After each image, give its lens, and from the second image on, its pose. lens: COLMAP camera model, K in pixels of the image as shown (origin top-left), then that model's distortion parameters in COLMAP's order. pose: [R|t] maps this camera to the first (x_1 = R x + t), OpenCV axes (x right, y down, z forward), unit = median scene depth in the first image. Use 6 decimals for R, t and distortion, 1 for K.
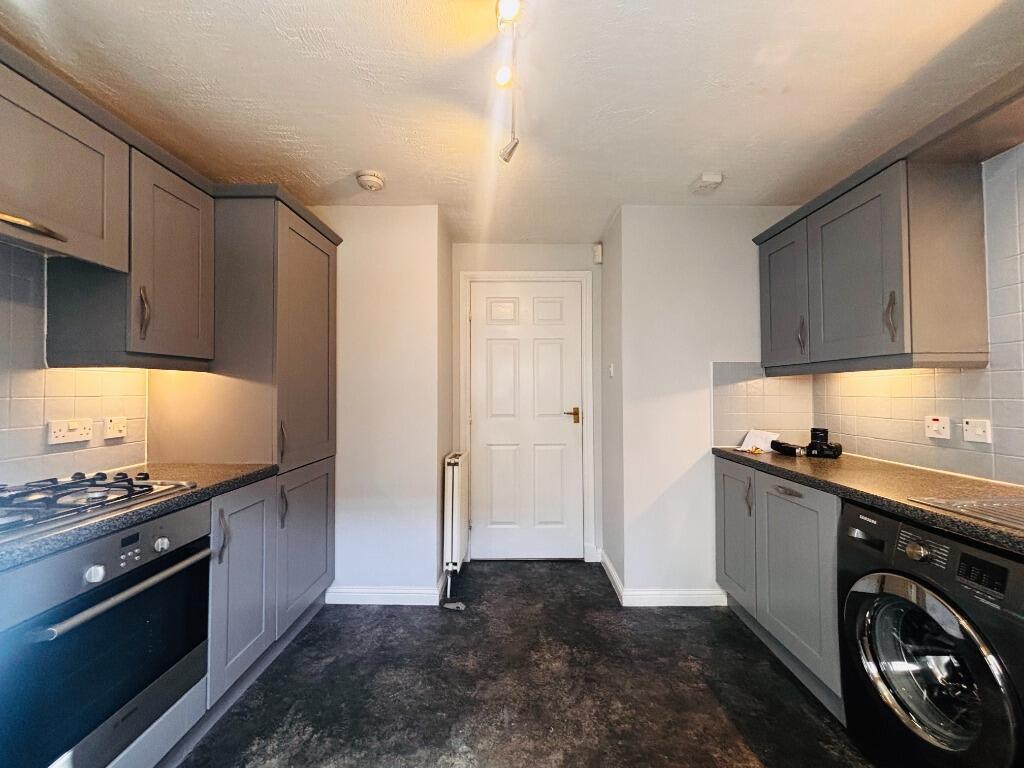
lens RADIAL K [[413.2, 0, 513.2], [0, 413.2, 382.1], [0, 0, 1]] dist [-0.000714, 0.000594]
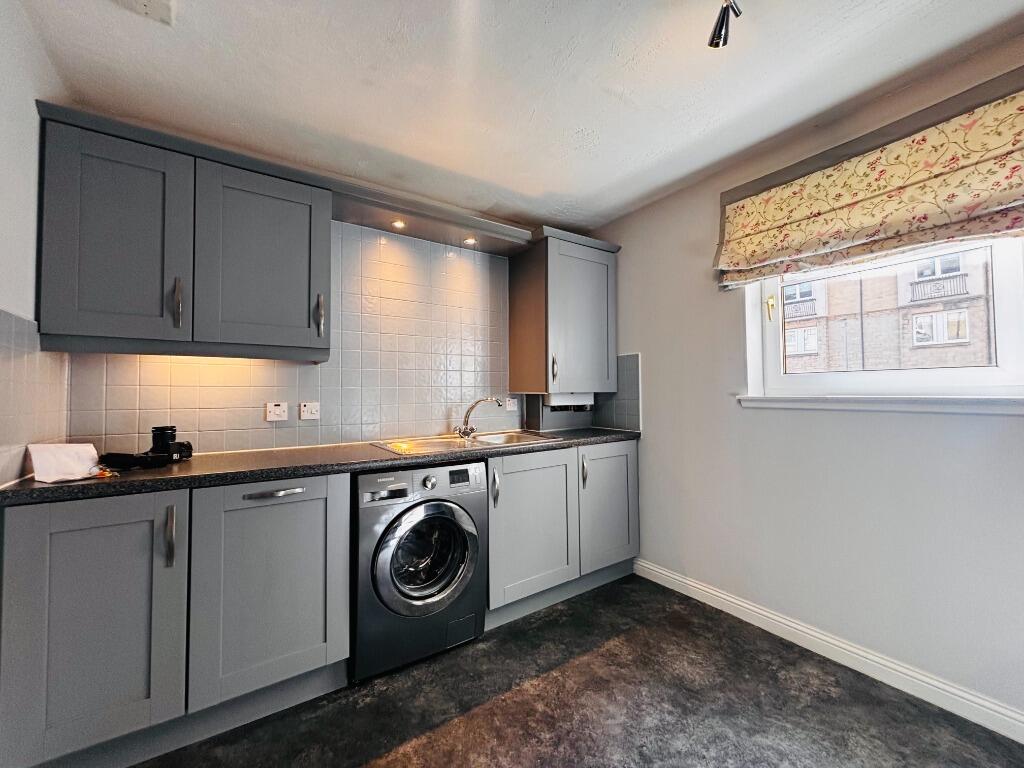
lens RADIAL K [[413.2, 0, 509.9], [0, 413.2, 381.4], [0, 0, 1]] dist [-0.000714, 0.000594]
pose [[-0.565884, 0.029982, 0.823940, -0.299524], [-0.012748, 0.998901, -0.045104, 0.062704], [-0.824387, -0.036027, -0.564879, 1.037594]]
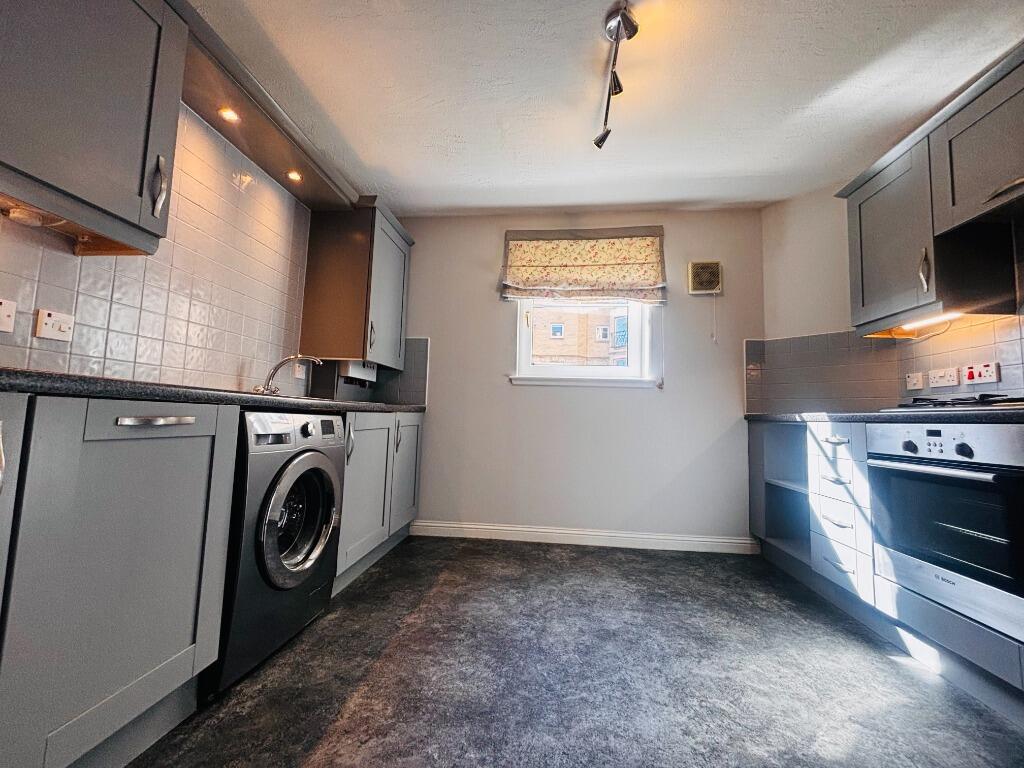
lens RADIAL K [[413.2, 0, 513.0], [0, 413.2, 379.9], [0, 0, 1]] dist [-0.000714, 0.000594]
pose [[-0.994901, -0.017119, 0.099393, 0.124751], [-0.029022, 0.992401, -0.119577, 0.248189], [-0.096591, -0.121852, -0.987837, 1.438459]]
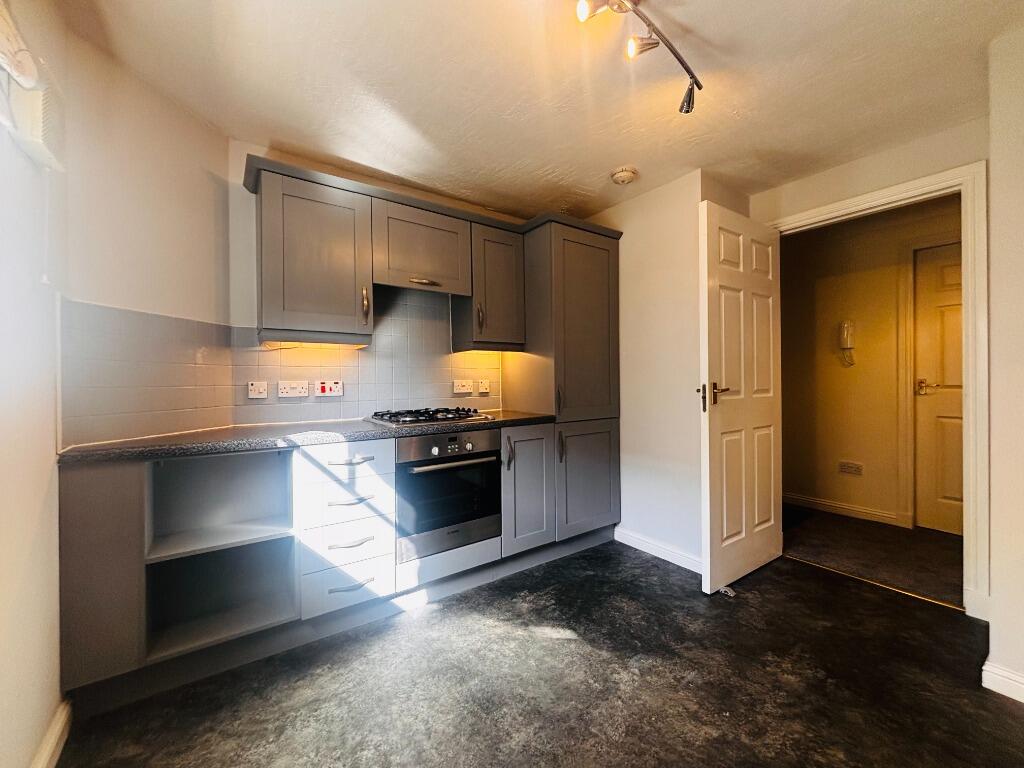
lens RADIAL K [[413.2, 0, 511.4], [0, 413.2, 381.6], [0, 0, 1]] dist [-0.000714, 0.000594]
pose [[0.585874, -0.001413, -0.810401, 0.457733], [0.027821, 0.999444, 0.018370, 0.056130], [0.809925, -0.033309, 0.585587, 0.076519]]
